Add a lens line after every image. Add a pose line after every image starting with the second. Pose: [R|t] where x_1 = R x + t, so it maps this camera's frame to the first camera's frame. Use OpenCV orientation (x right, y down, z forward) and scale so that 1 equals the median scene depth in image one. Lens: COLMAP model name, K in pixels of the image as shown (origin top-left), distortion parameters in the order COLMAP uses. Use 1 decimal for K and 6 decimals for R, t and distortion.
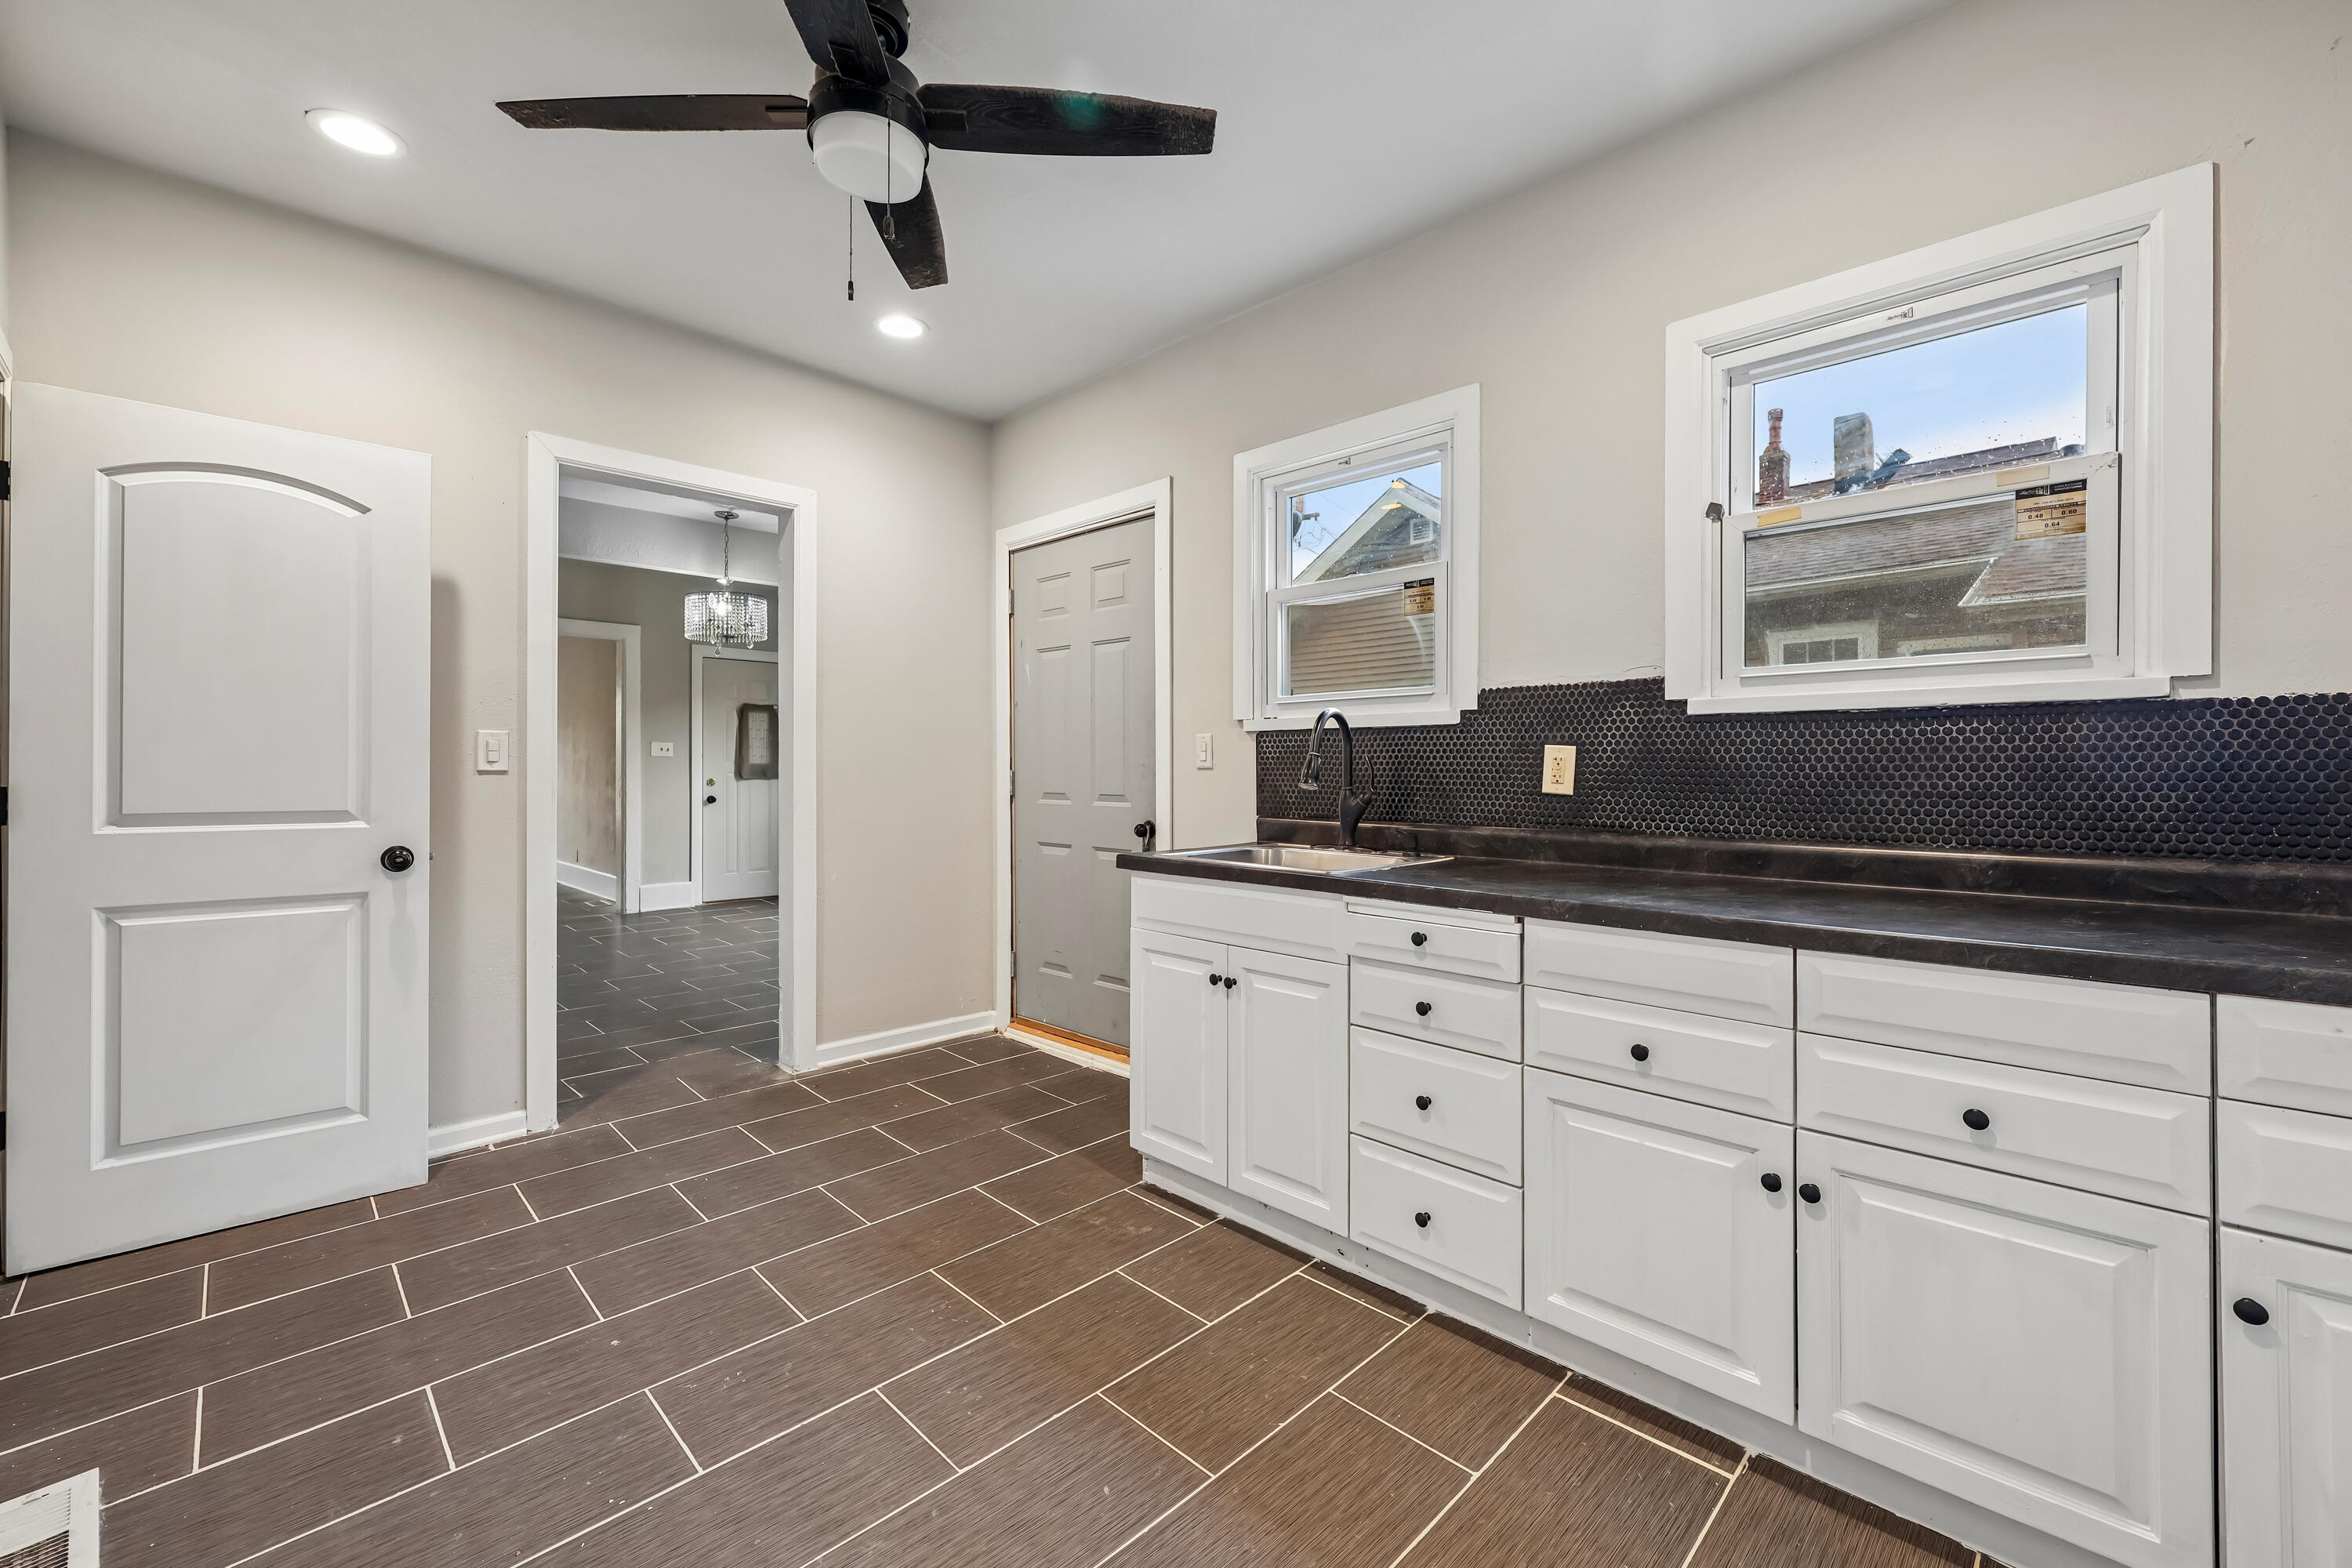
lens RADIAL K [[961.2, 0, 1179.3], [0, 961.2, 766.6], [0, 0, 1]] dist [-0.000641, 0.000489]
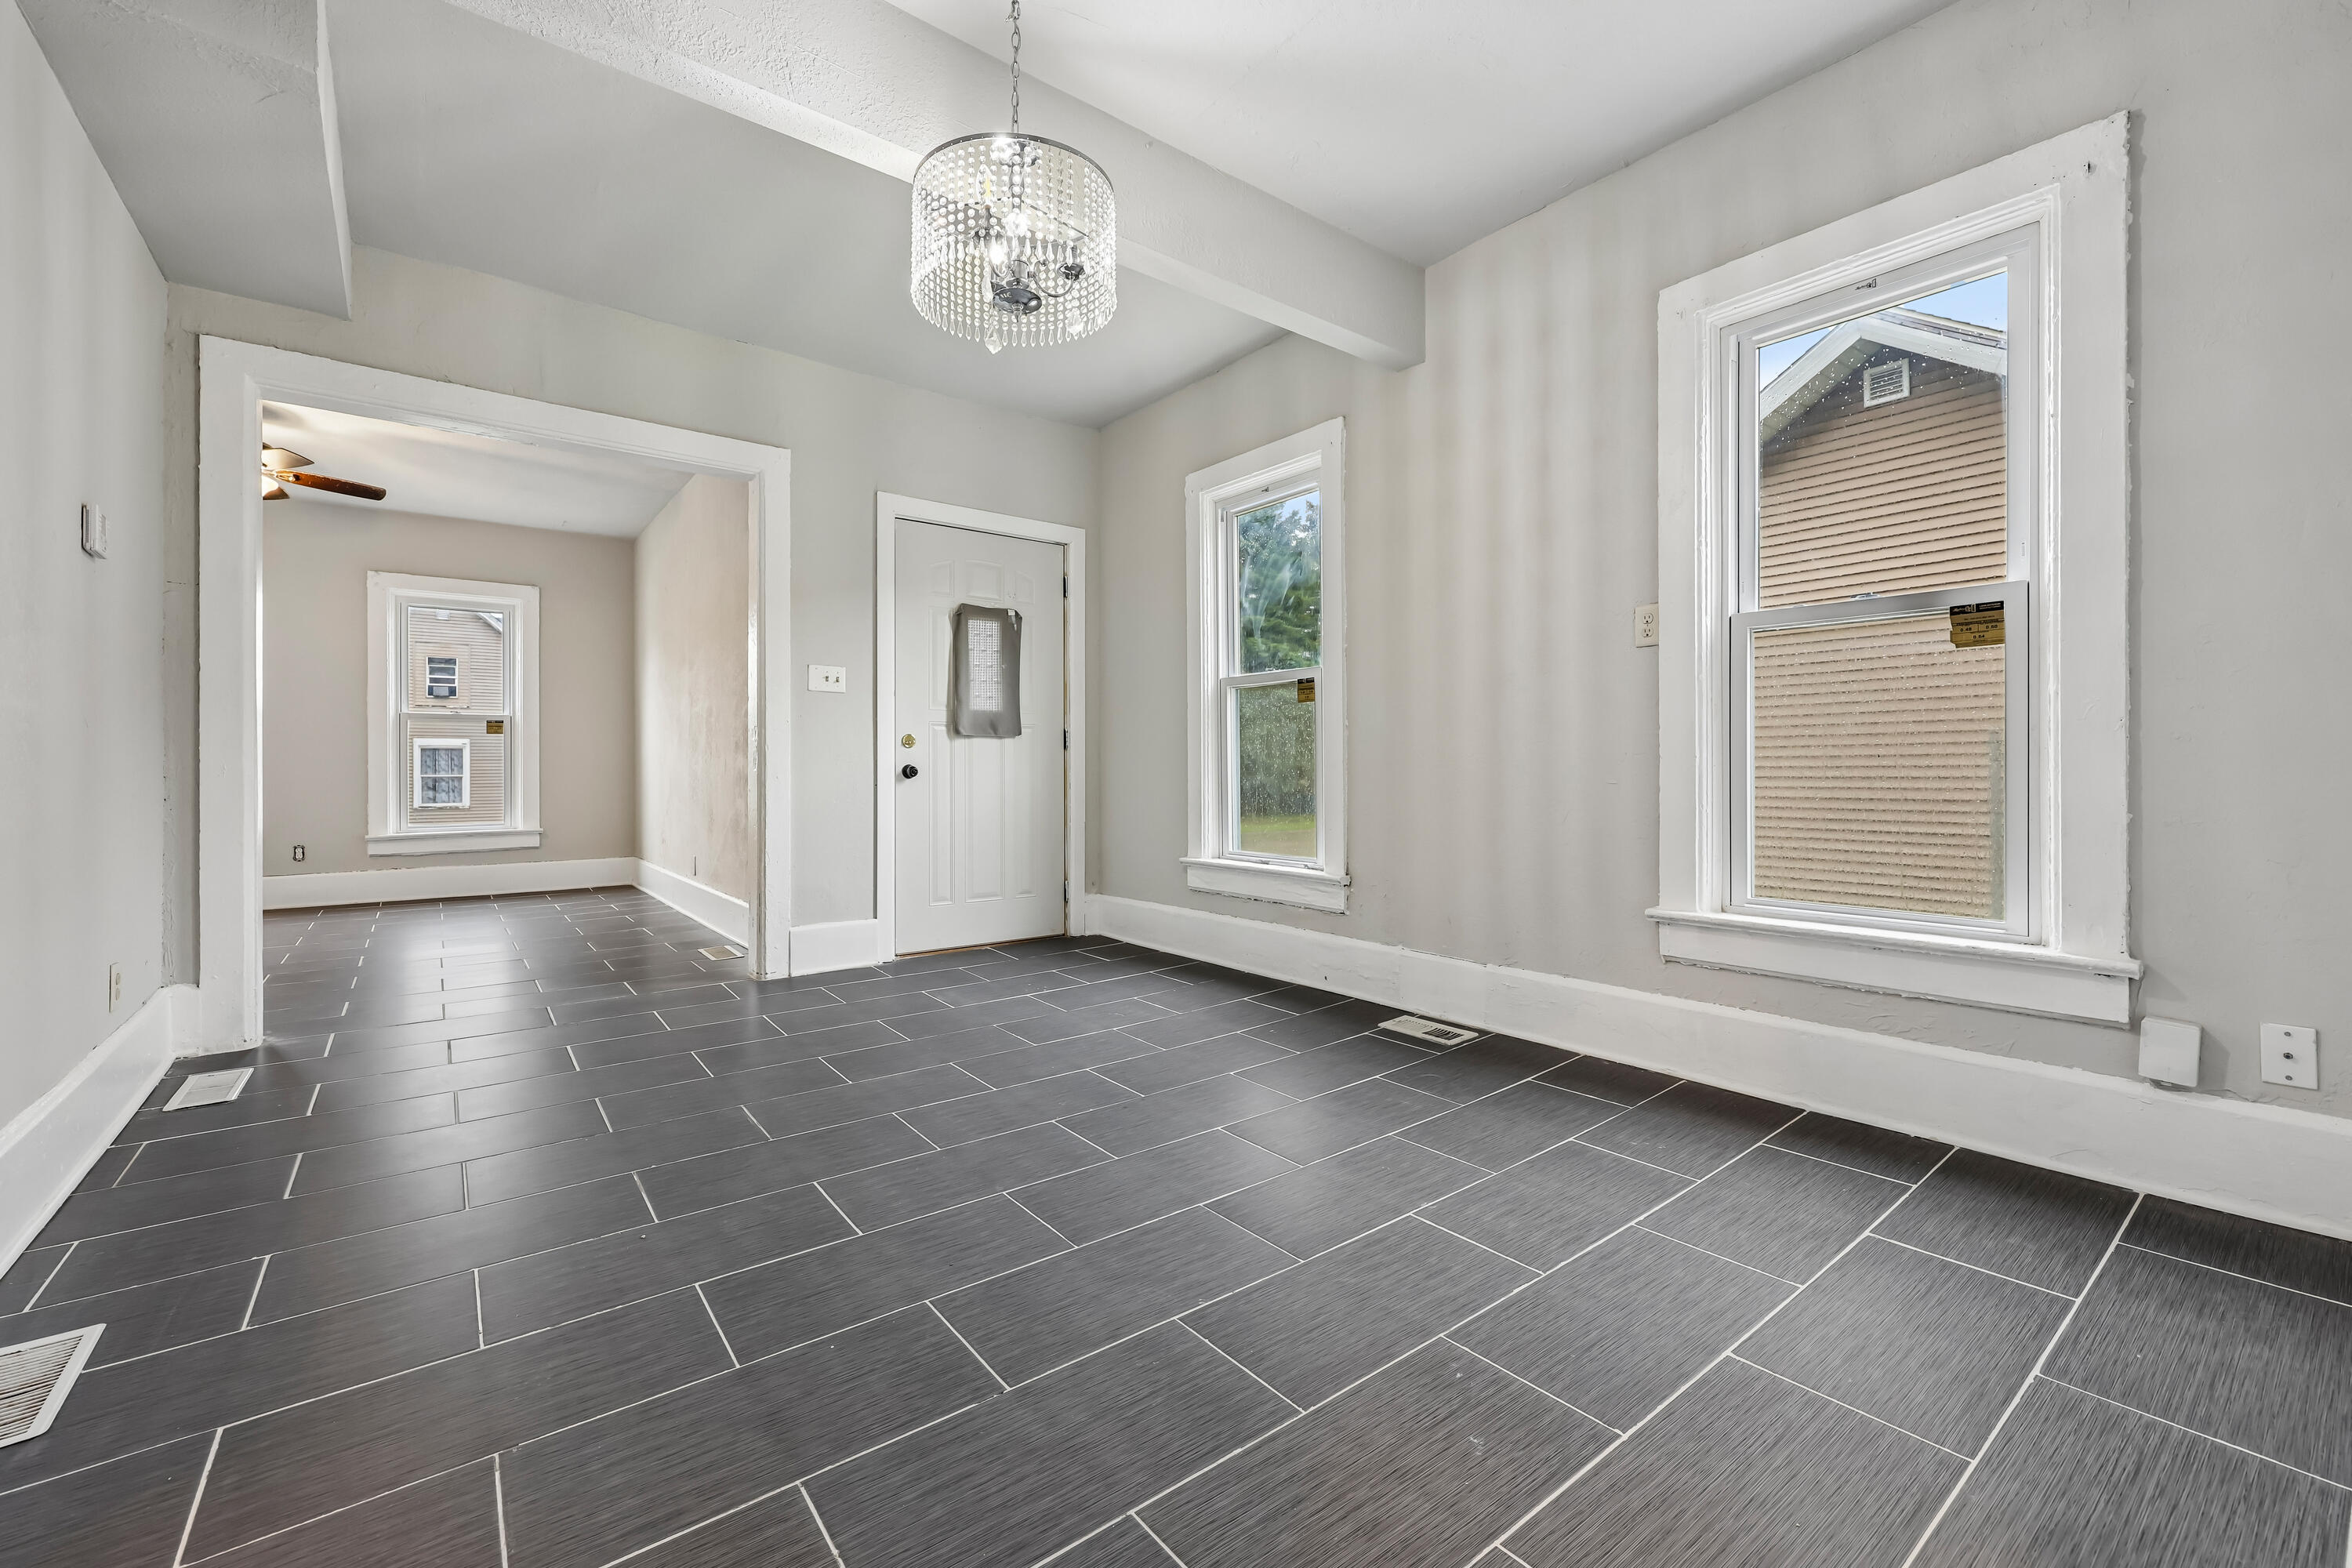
lens RADIAL K [[965.4, 0, 1174.3], [0, 965.4, 771.2], [0, 0, 1]] dist [-0.000170, -0.000006]
pose [[0.992252, -0.002423, -0.124221, -0.840509], [0.002518, 0.999997, 0.000611, 0.107616], [0.124219, -0.000919, 0.992254, 1.468449]]
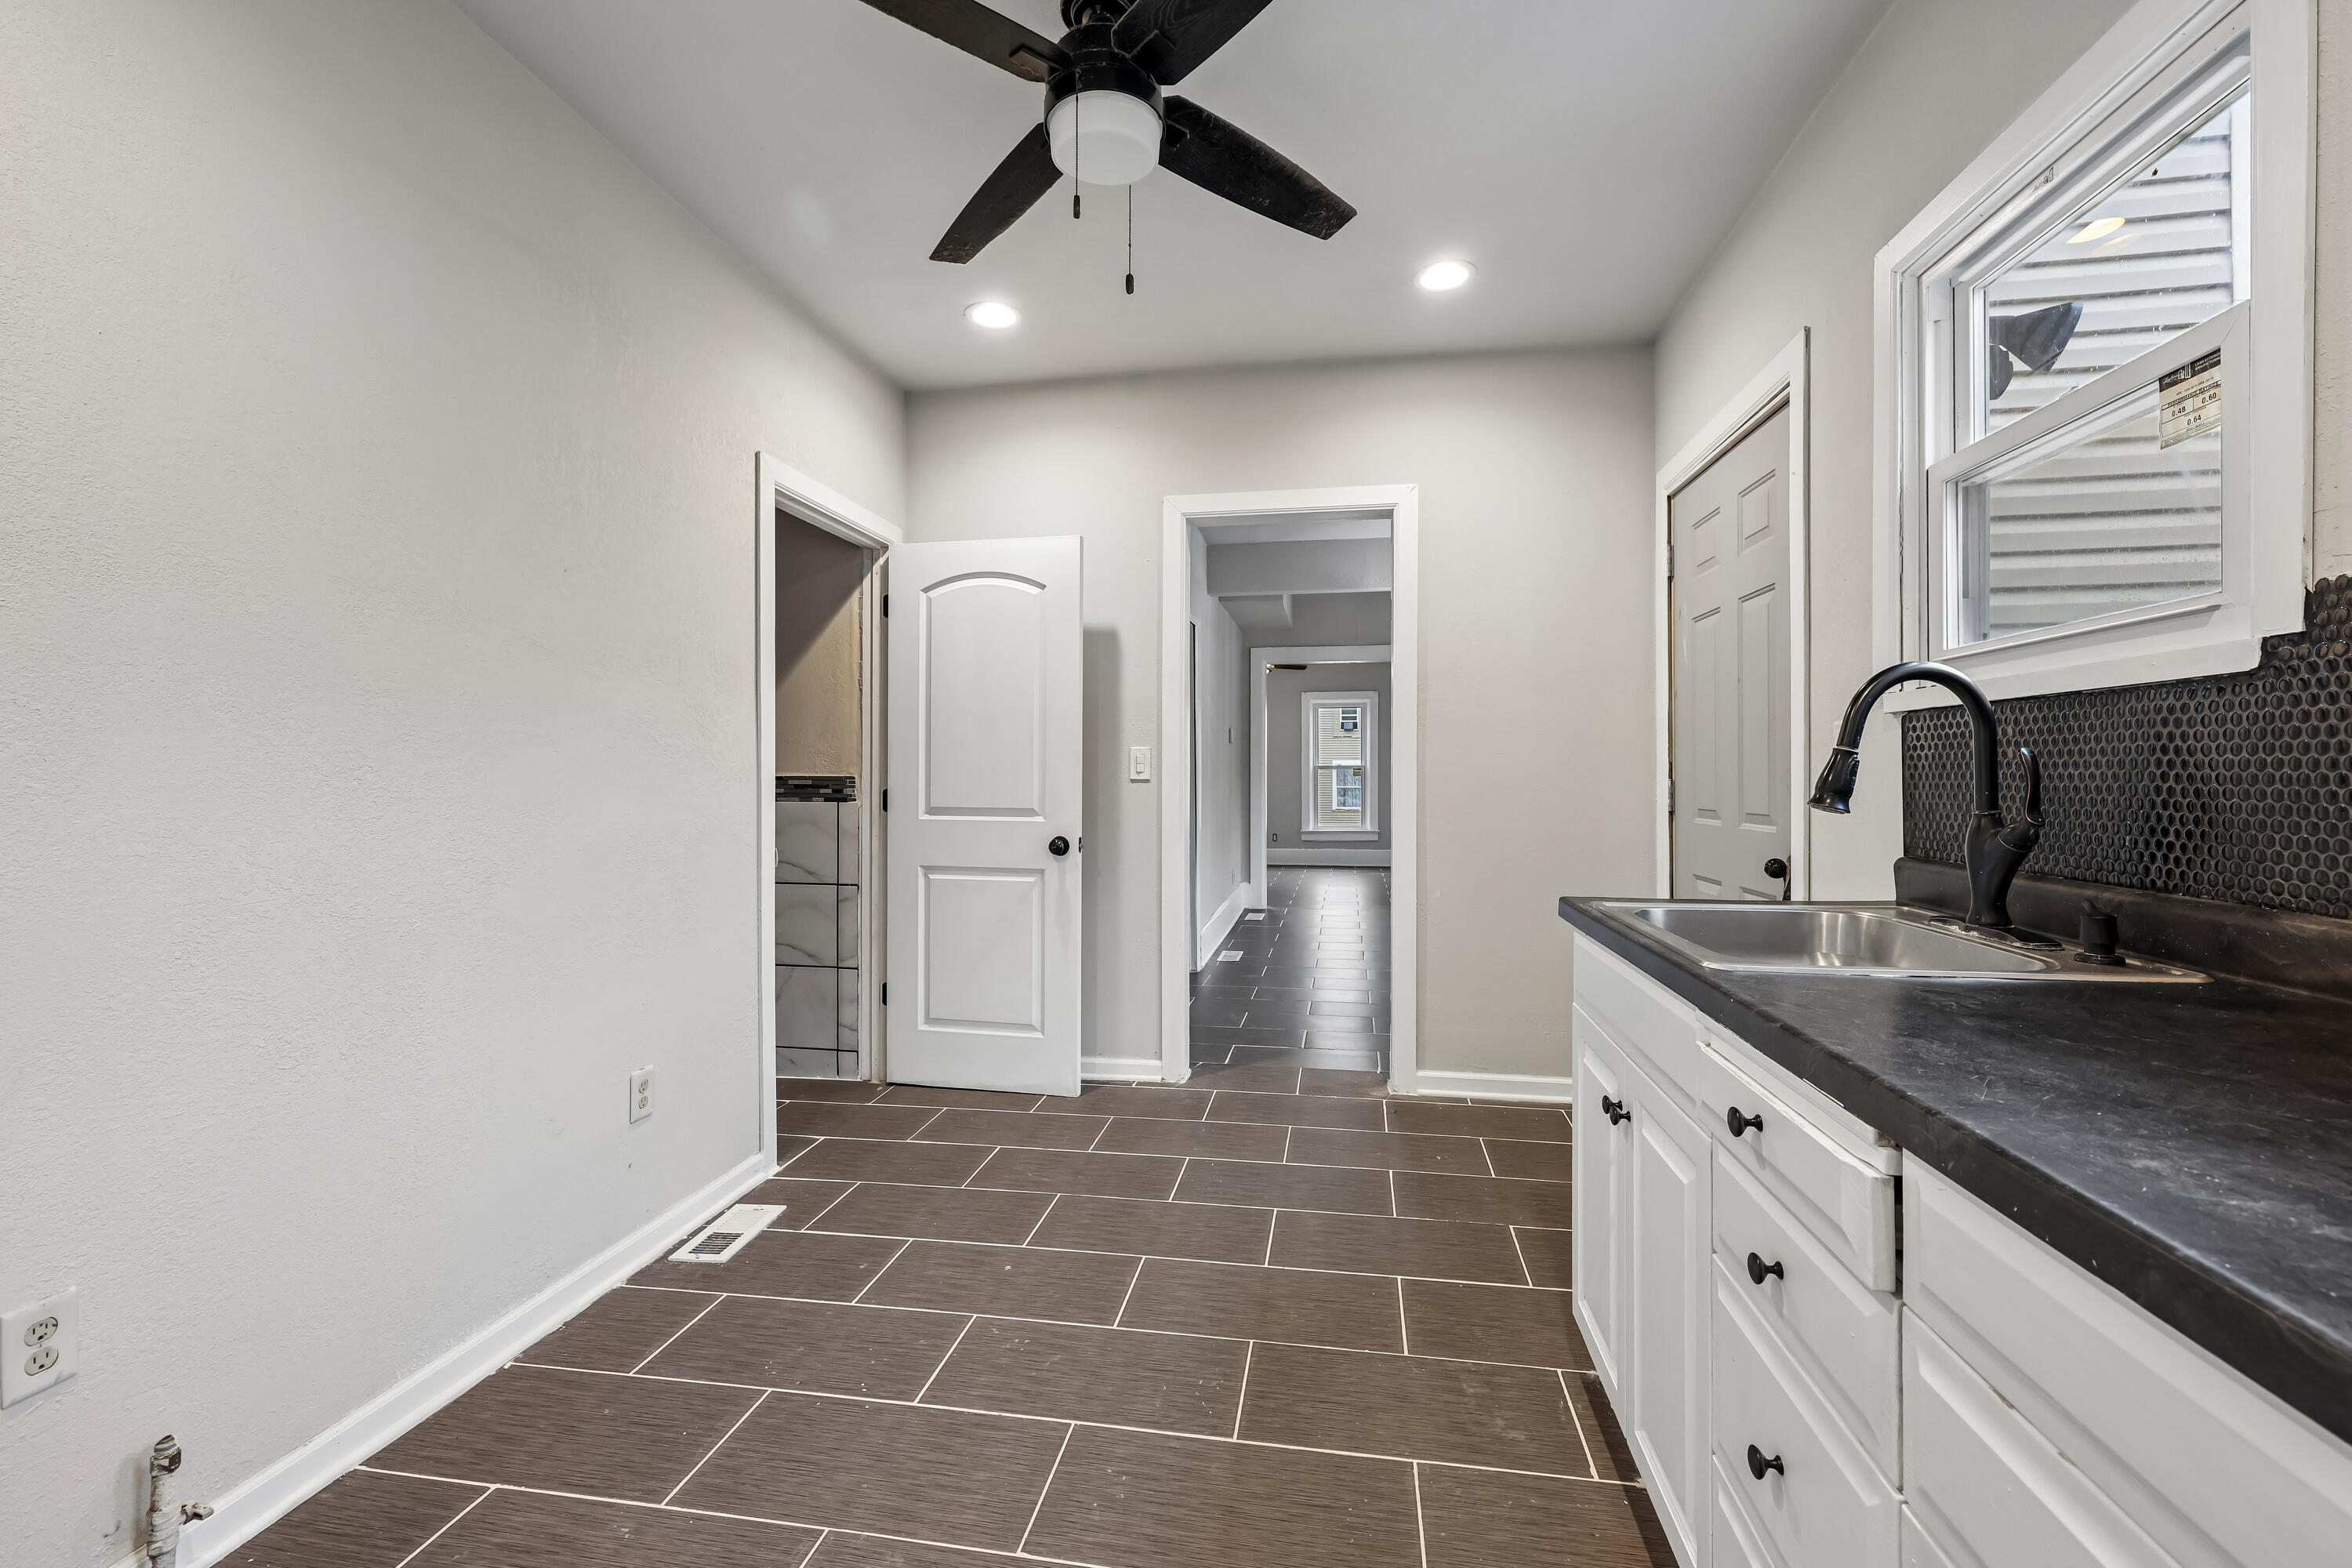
lens RADIAL K [[964.5, 0, 1182.4], [0, 964.5, 778.1], [0, 0, 1]] dist [0.000172, 0.000293]
pose [[0.579393, -0.001247, -0.815048, 0.387605], [0.002718, 0.999996, 0.000403, 0.002484], [0.815044, -0.002449, 0.579394, 0.387185]]
